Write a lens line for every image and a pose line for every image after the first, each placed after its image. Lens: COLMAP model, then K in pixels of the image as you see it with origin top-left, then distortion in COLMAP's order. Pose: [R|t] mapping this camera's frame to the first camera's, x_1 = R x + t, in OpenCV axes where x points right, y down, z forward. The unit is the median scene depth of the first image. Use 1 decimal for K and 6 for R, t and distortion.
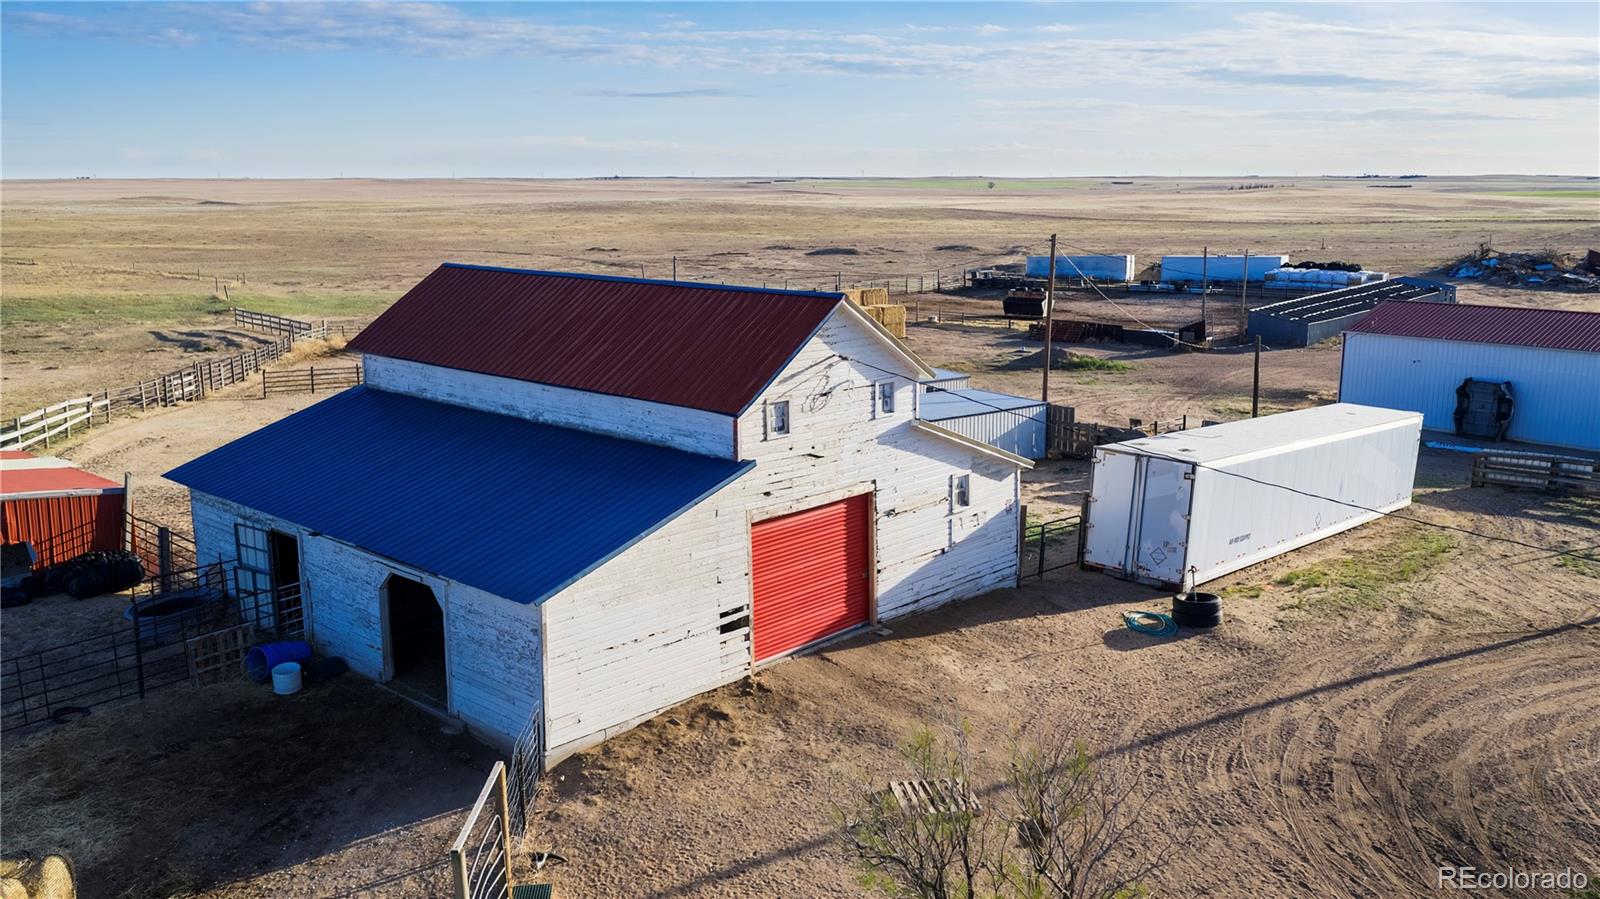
lens RADIAL K [[1323.5, 0, 800.6], [0, 1323.5, 458.0], [0, 0, 1]] dist [0.041407, -0.074643]
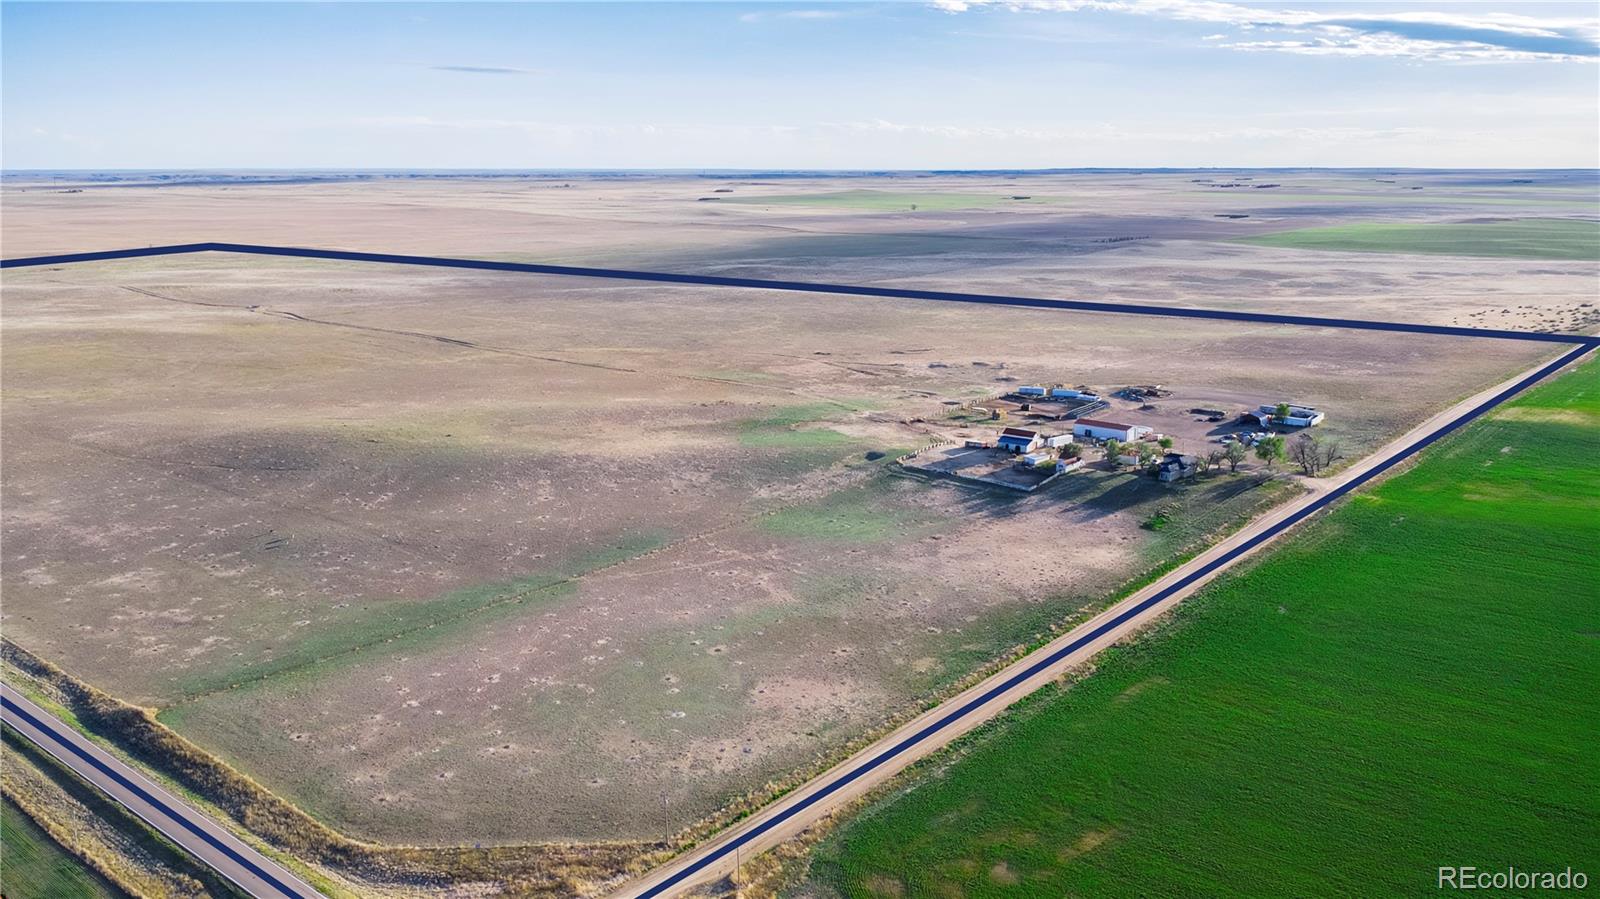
lens RADIAL K [[1323.5, 0, 800.6], [0, 1323.5, 458.0], [0, 0, 1]] dist [0.041407, -0.074643]
pose [[0.997177, -0.018119, 0.072867, -1.006433], [0.016989, 0.999726, 0.016102, -0.021435], [-0.073139, -0.014818, 0.997212, -3.782543]]
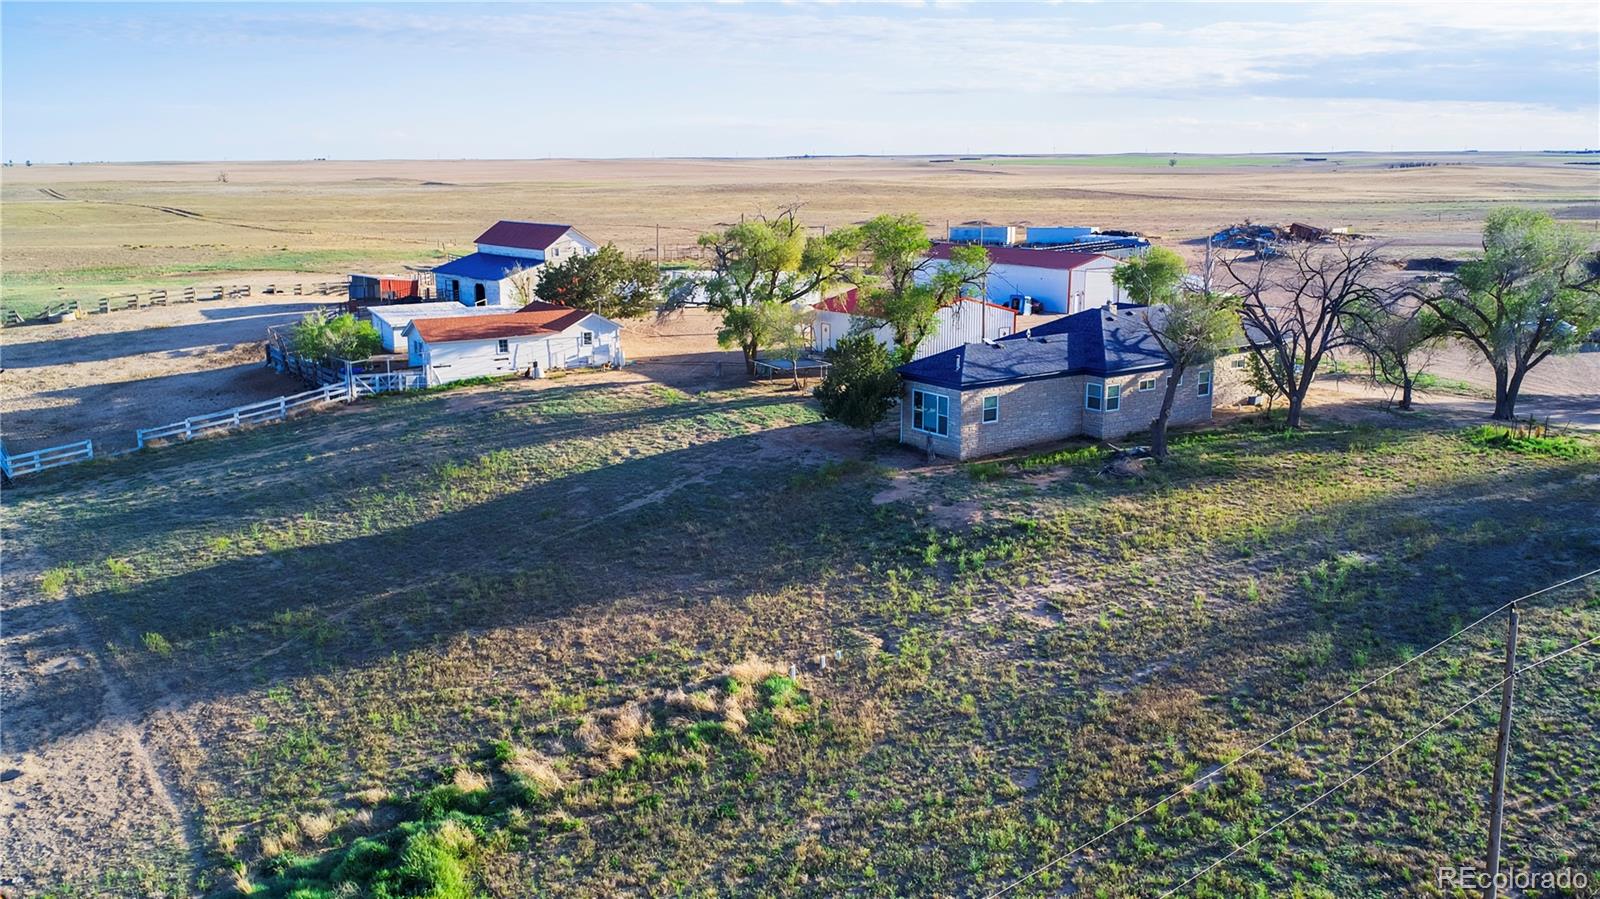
lens RADIAL K [[1323.5, 0, 800.6], [0, 1323.5, 458.0], [0, 0, 1]] dist [0.041407, -0.074643]
pose [[0.989549, 0.027659, -0.141518, 0.292205], [-0.025351, 0.999515, 0.018090, 0.113319], [0.141949, -0.014314, 0.989770, -0.677366]]
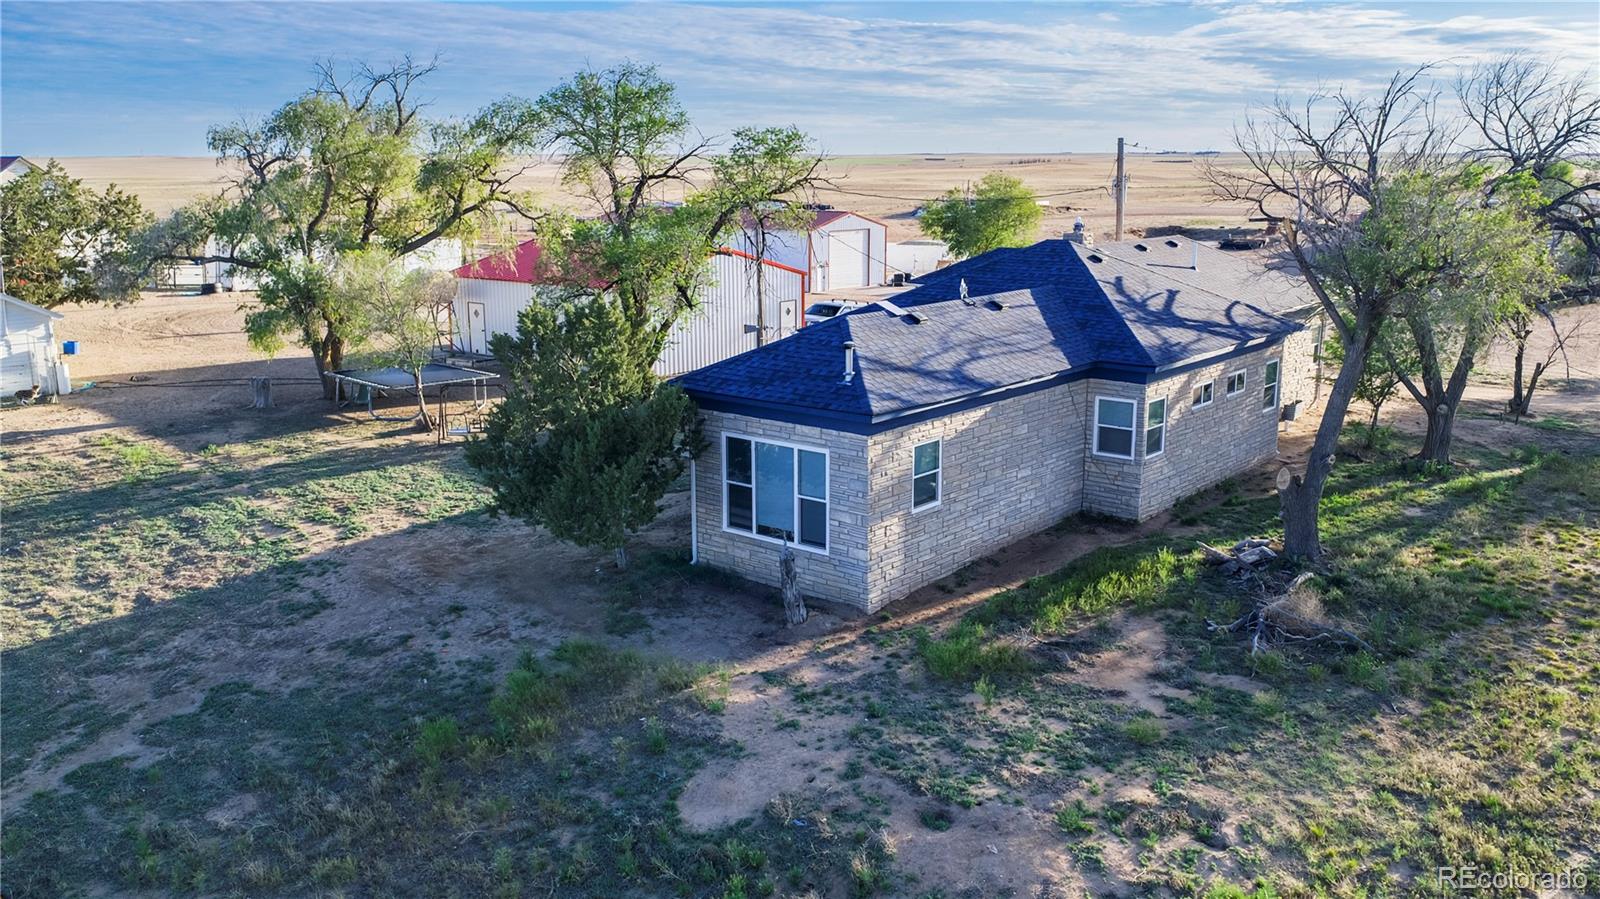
lens RADIAL K [[1323.5, 0, 800.6], [0, 1323.5, 458.0], [0, 0, 1]] dist [0.041407, -0.074643]
pose [[0.992616, -0.028518, 0.117903, 0.250430], [0.026641, 0.999492, 0.017465, 0.095837], [-0.118341, -0.014195, 0.992872, -0.372209]]
